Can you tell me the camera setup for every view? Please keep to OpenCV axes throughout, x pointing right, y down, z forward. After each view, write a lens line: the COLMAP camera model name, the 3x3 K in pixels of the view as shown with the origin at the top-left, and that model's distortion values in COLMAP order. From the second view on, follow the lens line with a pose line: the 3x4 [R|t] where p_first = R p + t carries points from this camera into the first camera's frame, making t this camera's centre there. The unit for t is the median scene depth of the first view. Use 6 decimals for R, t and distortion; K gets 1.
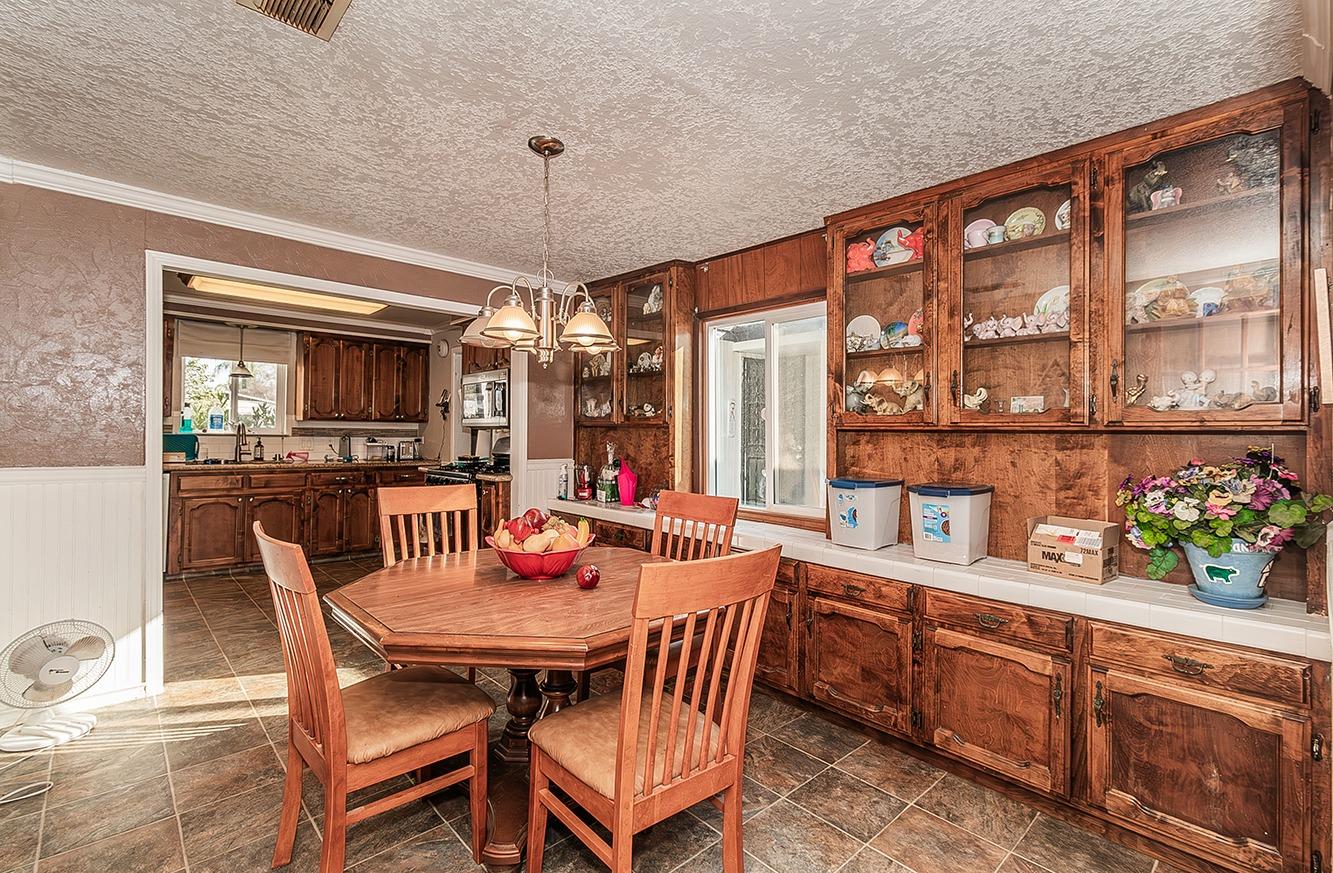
lens RADIAL K [[604.9, 0, 667.4], [0, 604.9, 432.7], [0, 0, 1]] dist [0.000920, 0.000632]
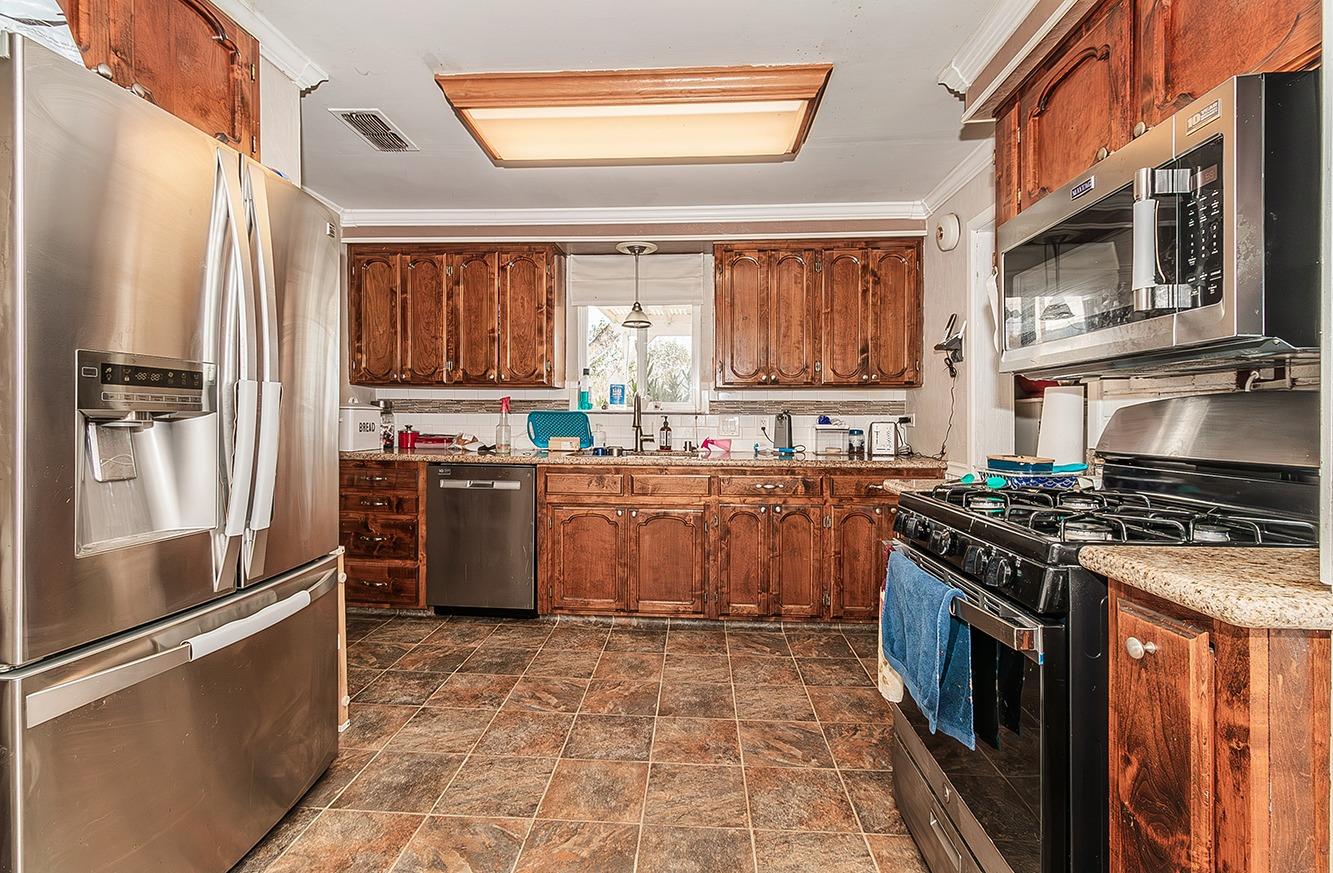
lens RADIAL K [[604.9, 0, 659.3], [0, 604.9, 415.8], [0, 0, 1]] dist [0.000920, 0.000632]
pose [[0.685528, -0.011125, -0.727961, -0.184044], [0.007144, 0.999938, -0.008554, 0.012947], [0.728011, 0.000663, 0.685565, 0.515304]]
